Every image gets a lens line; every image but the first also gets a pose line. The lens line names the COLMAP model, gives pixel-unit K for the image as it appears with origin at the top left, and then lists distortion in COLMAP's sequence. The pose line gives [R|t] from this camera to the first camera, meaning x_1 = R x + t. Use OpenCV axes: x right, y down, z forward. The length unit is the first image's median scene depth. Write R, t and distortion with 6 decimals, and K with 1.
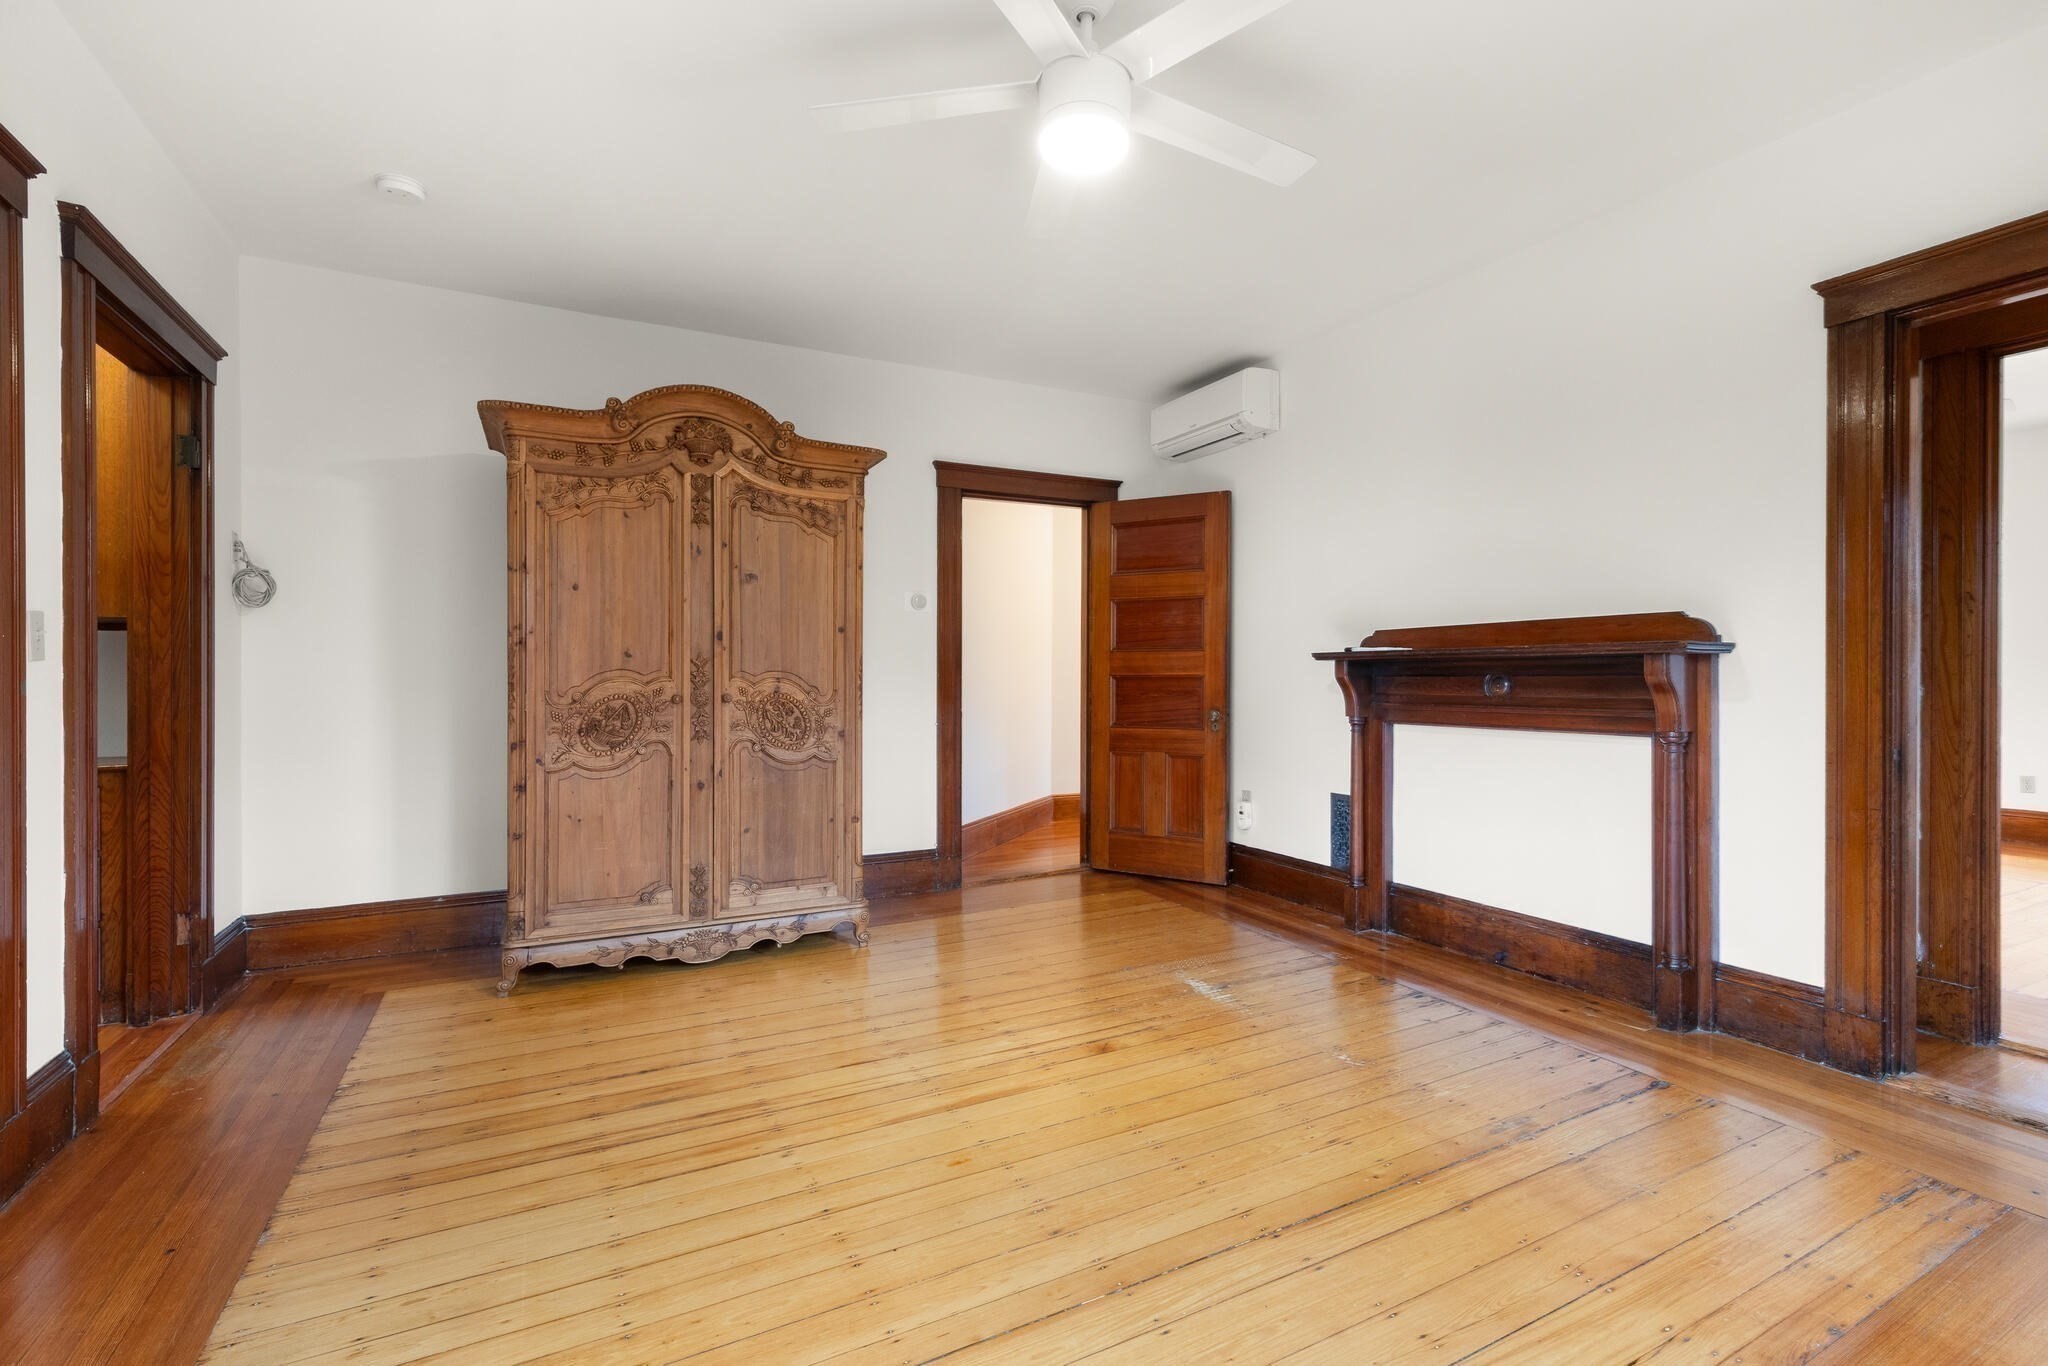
lens RADIAL K [[917.5, 0, 1035.2], [0, 917.5, 685.8], [0, 0, 1]] dist [0.000754, -0.003210]
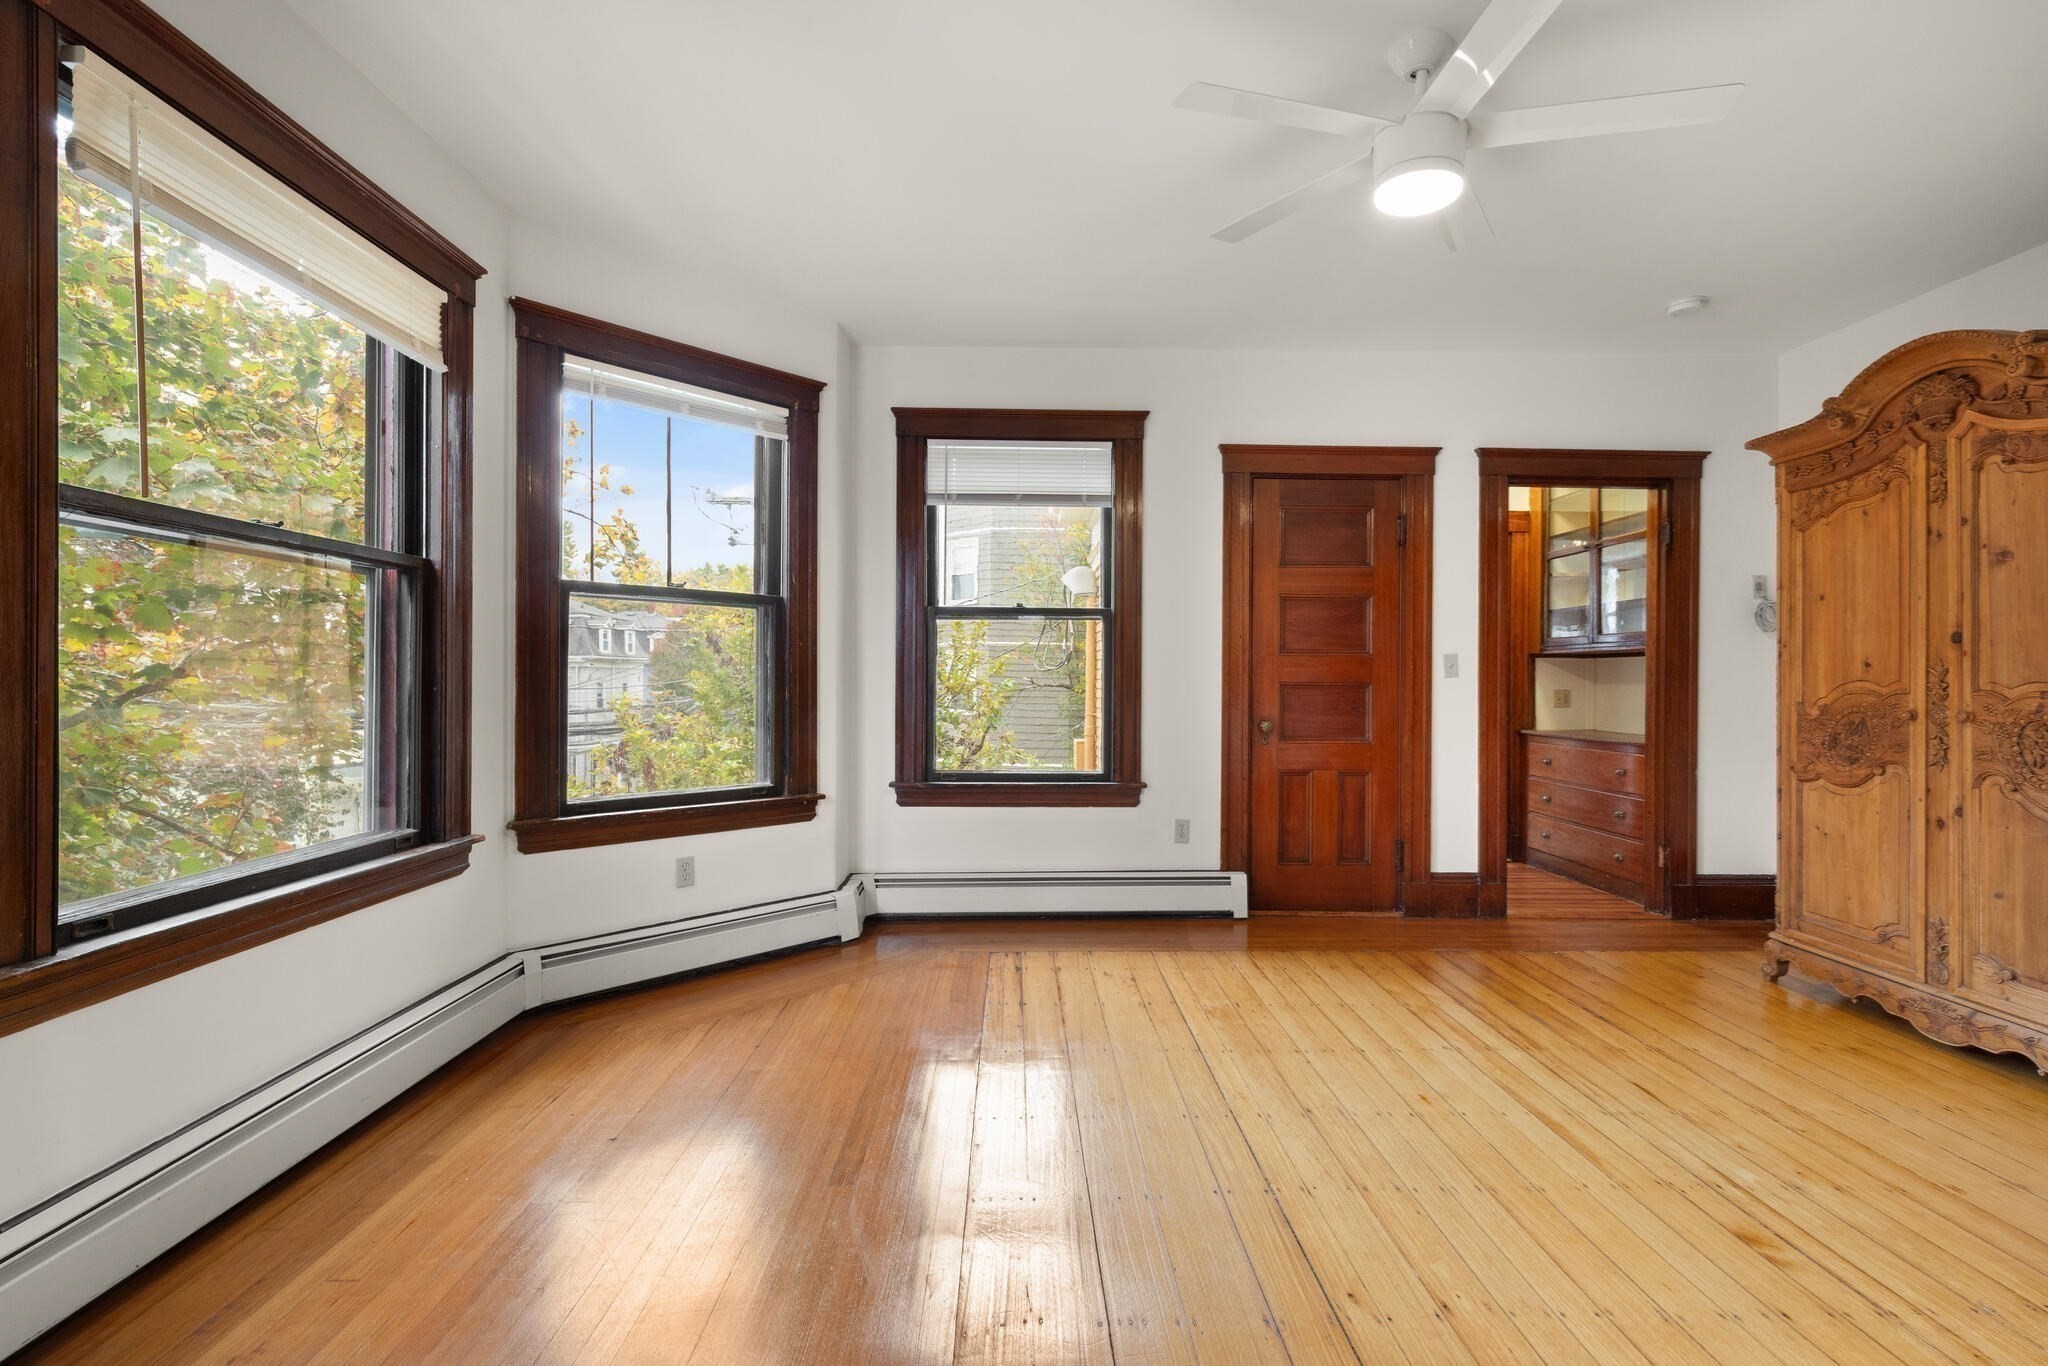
lens RADIAL K [[917.5, 0, 1038.0], [0, 917.5, 681.1], [0, 0, 1]] dist [0.000754, -0.003210]
pose [[-0.448167, -0.000898, -0.893949, 0.754643], [-0.012251, 0.999912, 0.005138, -0.011717], [0.893866, 0.013255, -0.448138, 0.679603]]
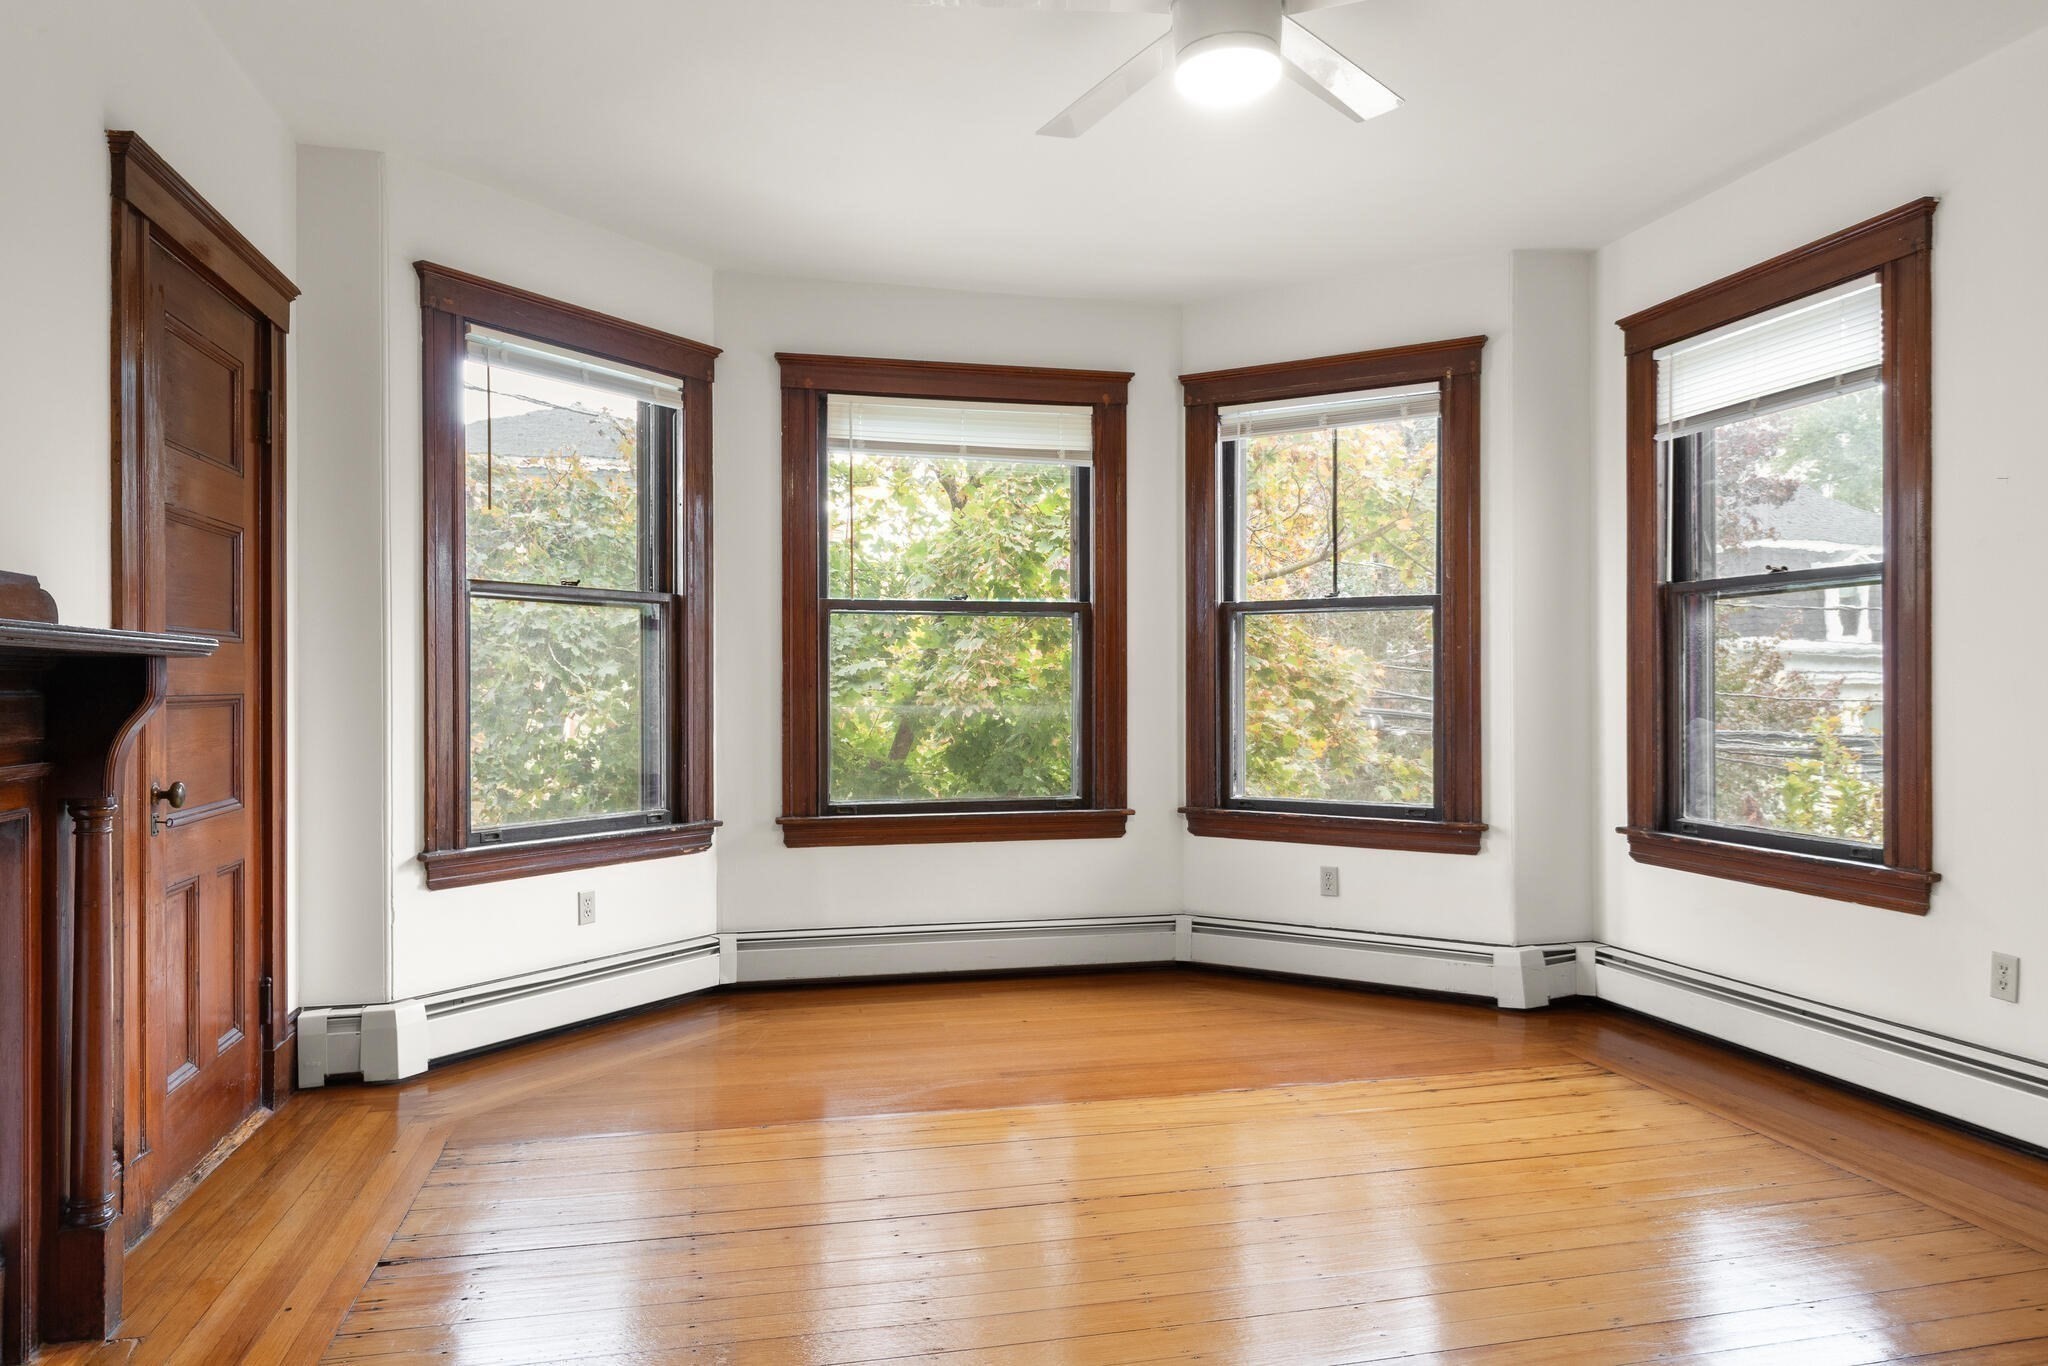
lens RADIAL K [[1303.0, 0, 1028.9], [0, 1303.0, 687.3], [0, 0, 1]] dist [-0.001792, -0.004788]
pose [[-0.968070, 0.001673, 0.250676, -0.042788], [0.002895, 0.999986, 0.004506, -0.013852], [-0.250665, 0.005087, -0.968061, 1.383141]]
